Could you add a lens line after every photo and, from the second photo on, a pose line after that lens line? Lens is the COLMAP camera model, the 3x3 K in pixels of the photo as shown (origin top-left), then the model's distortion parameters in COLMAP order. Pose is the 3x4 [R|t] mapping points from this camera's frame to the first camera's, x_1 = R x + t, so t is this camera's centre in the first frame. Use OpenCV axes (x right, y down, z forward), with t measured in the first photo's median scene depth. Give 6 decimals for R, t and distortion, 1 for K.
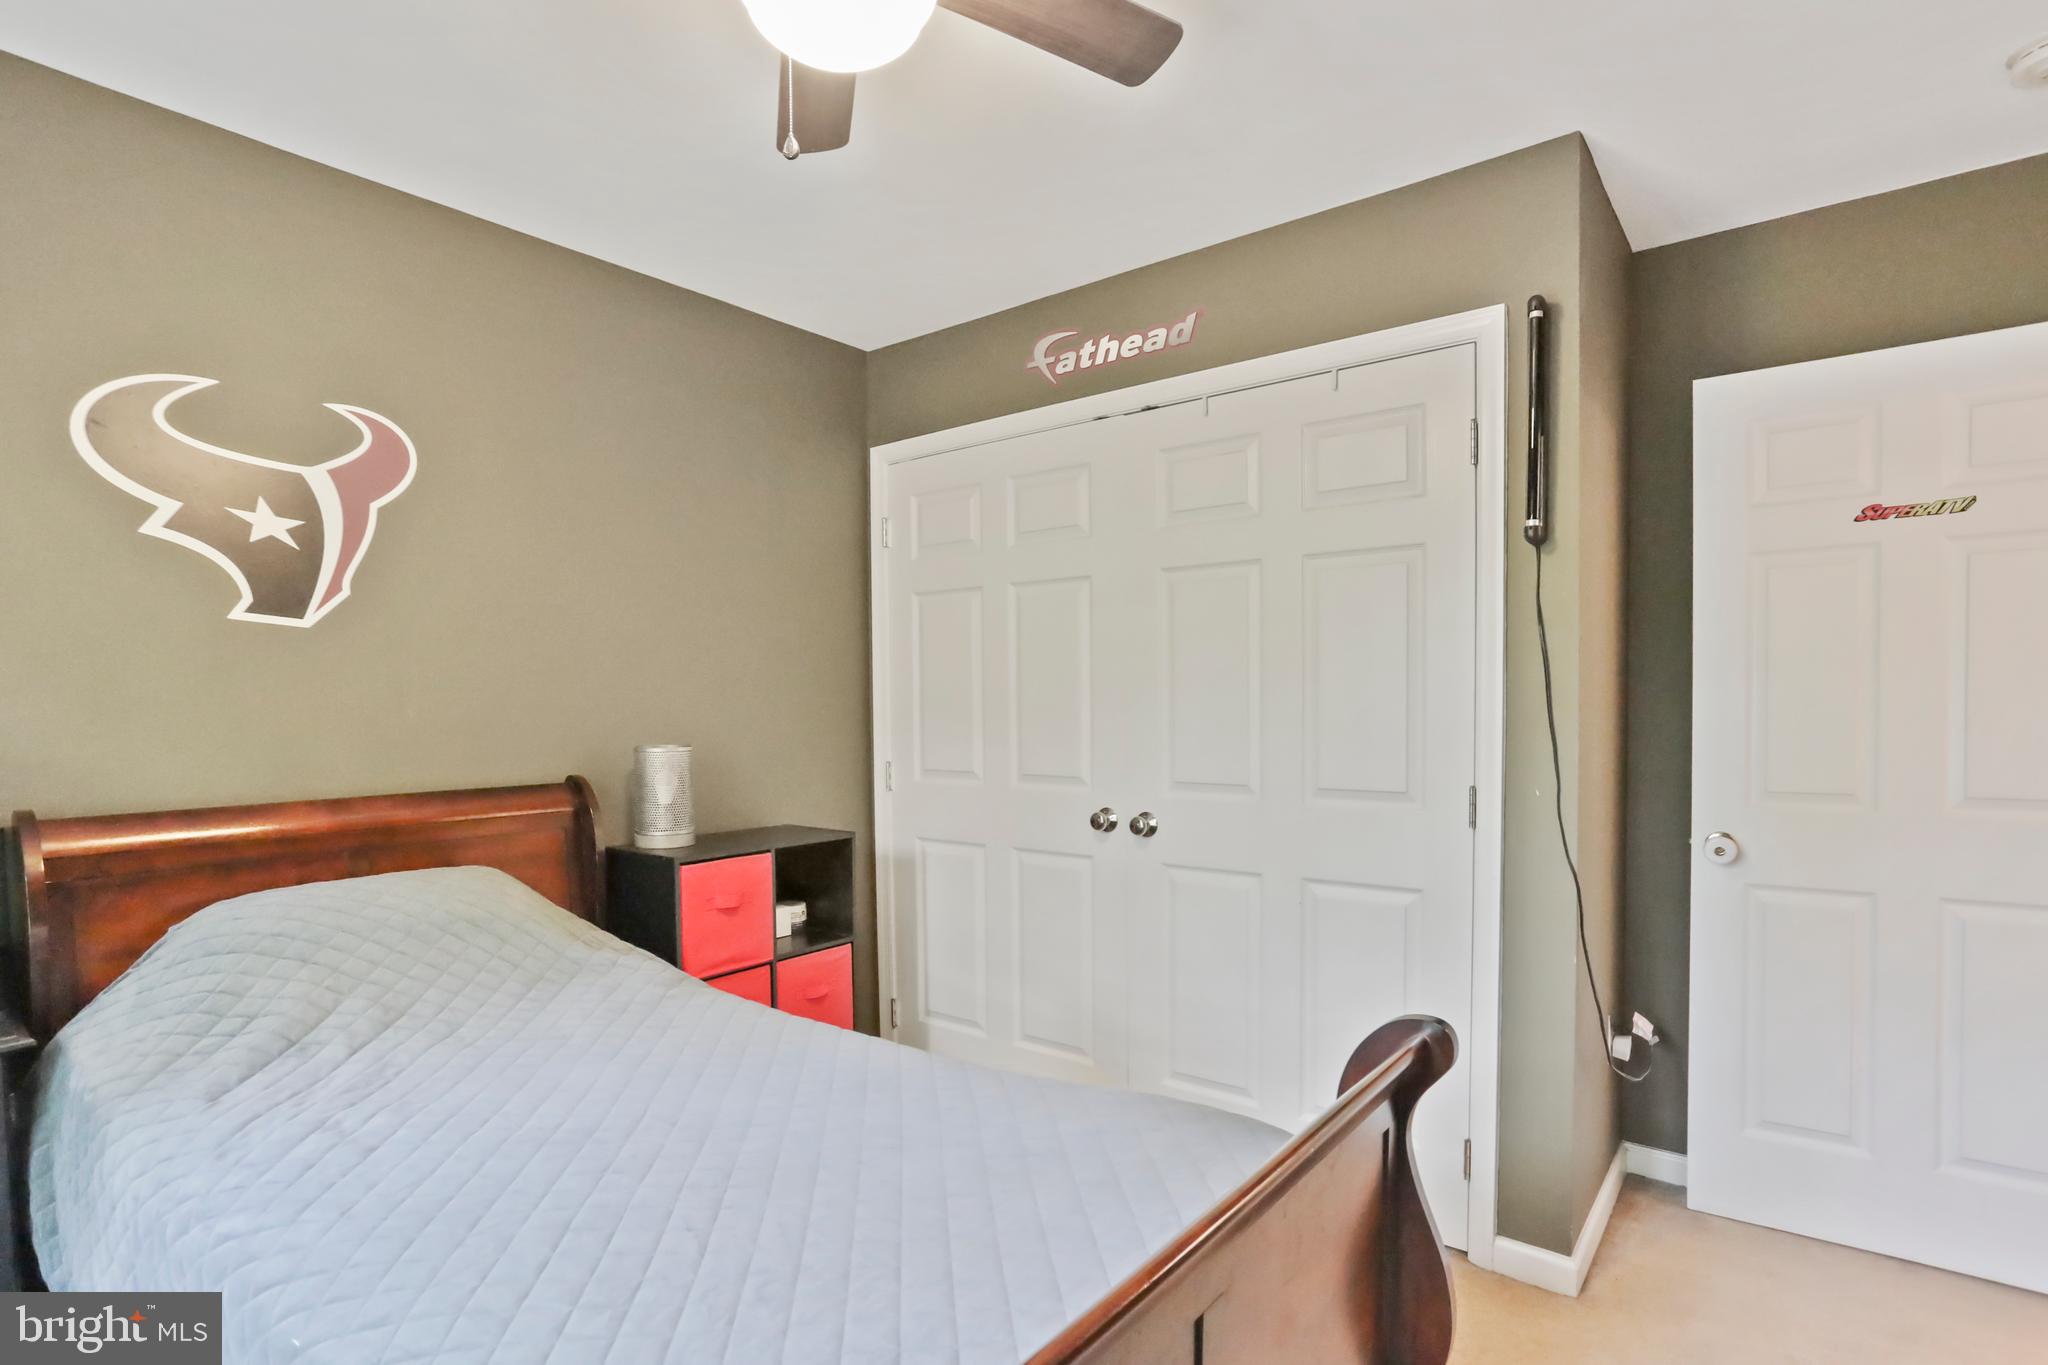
lens RADIAL K [[1009.8, 0, 1018.7], [0, 1009.8, 694.6], [0, 0, 1]] dist [-0.061553, 0.033456]
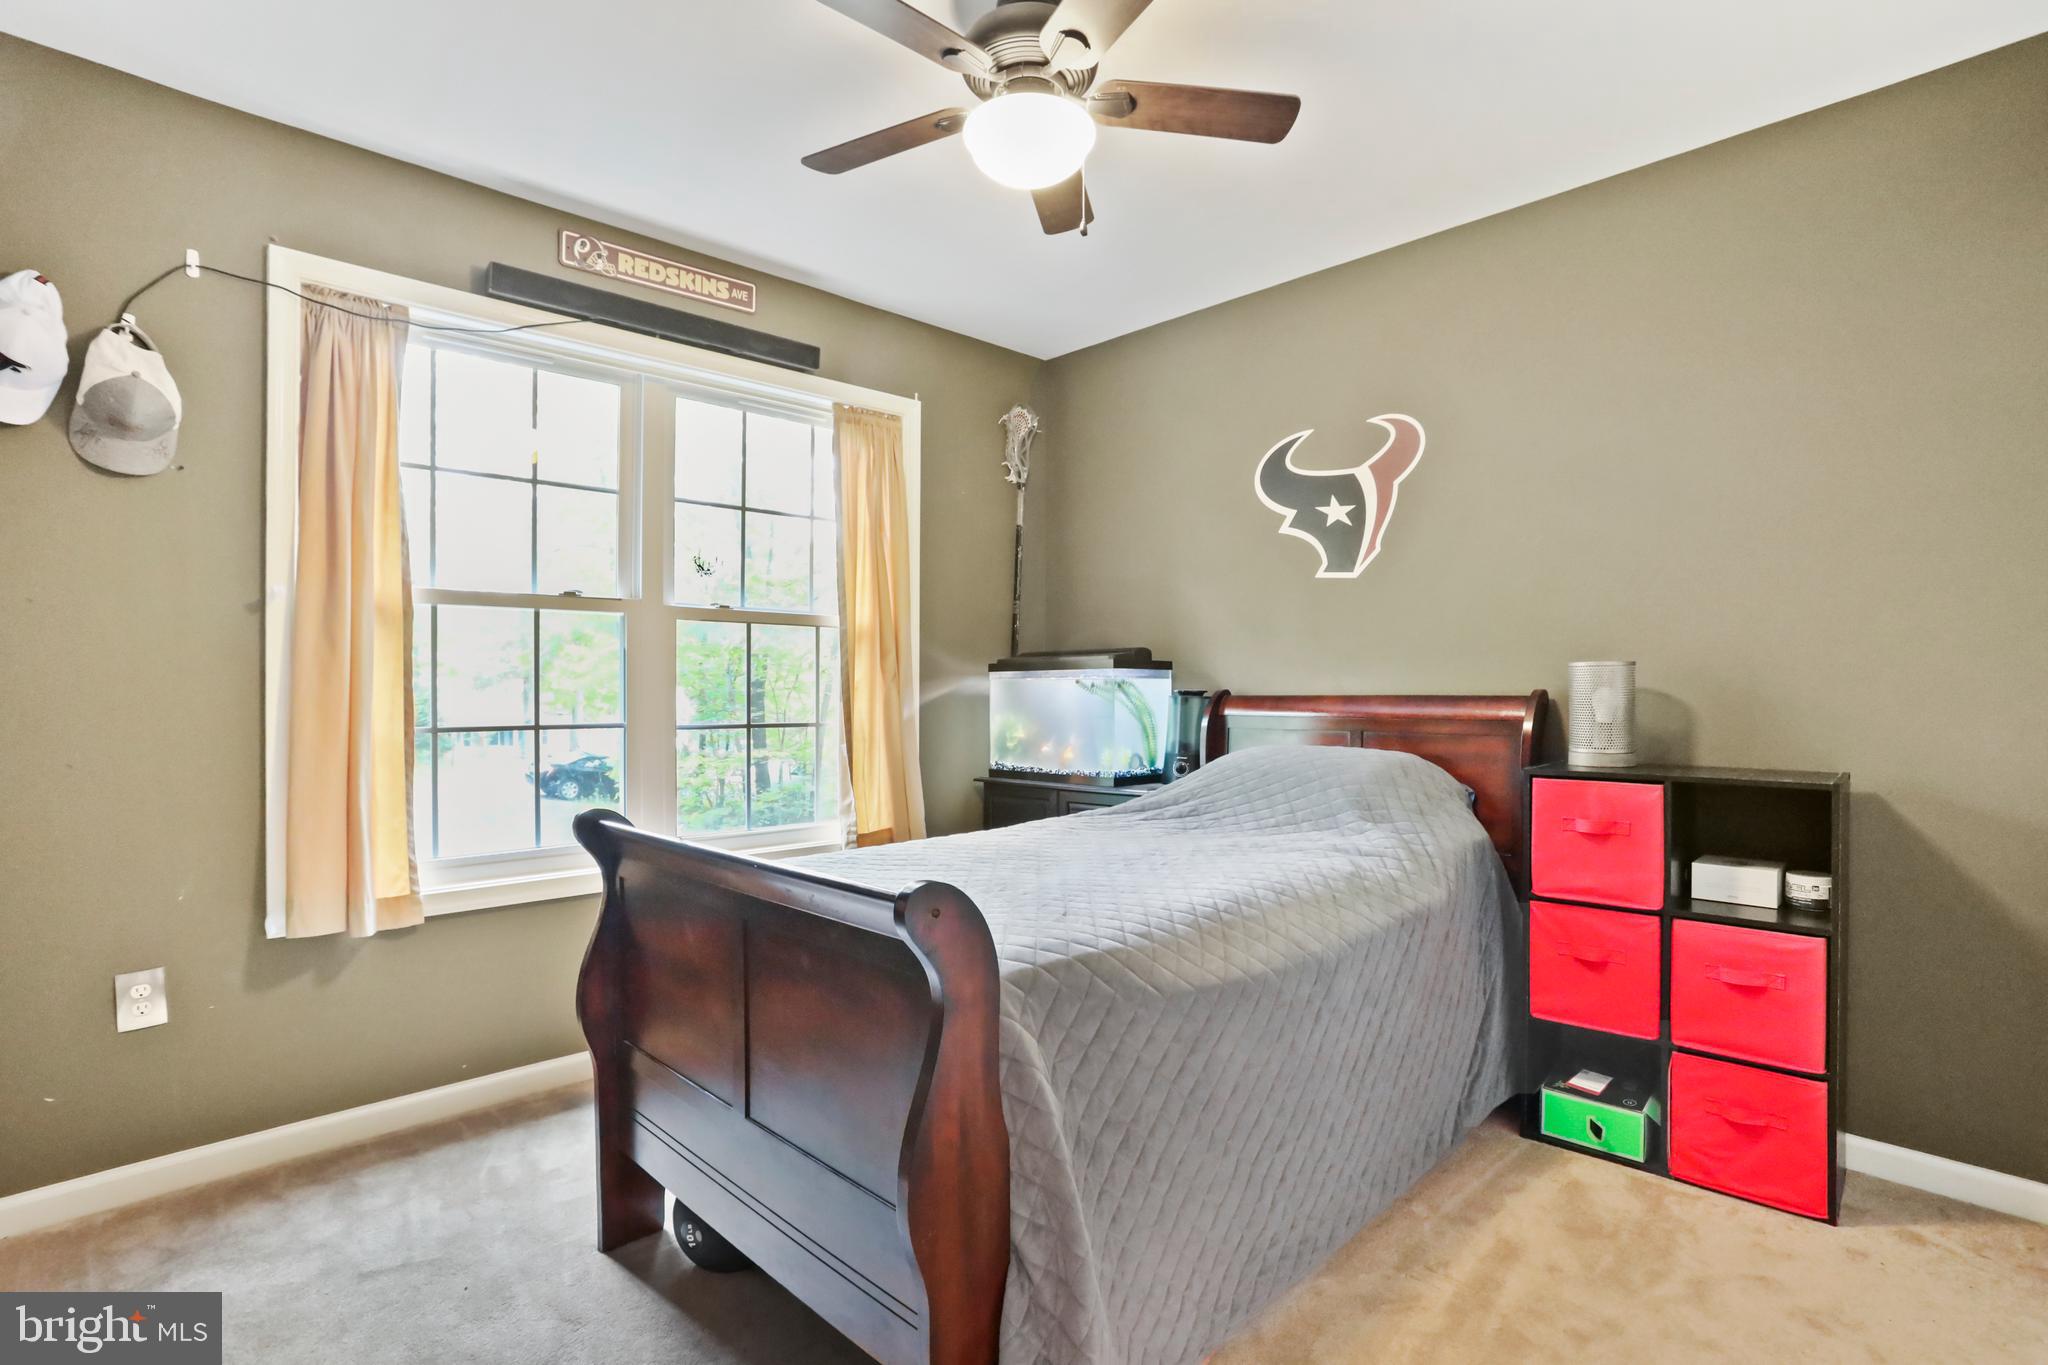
lens RADIAL K [[1009.8, 0, 1018.7], [0, 1009.8, 694.6], [0, 0, 1]] dist [-0.061553, 0.033456]
pose [[-0.151582, 0.011214, -0.988381, 0.834454], [0.002551, 0.999937, 0.010954, 0.089242], [0.988441, -0.000861, -0.151601, 0.734627]]
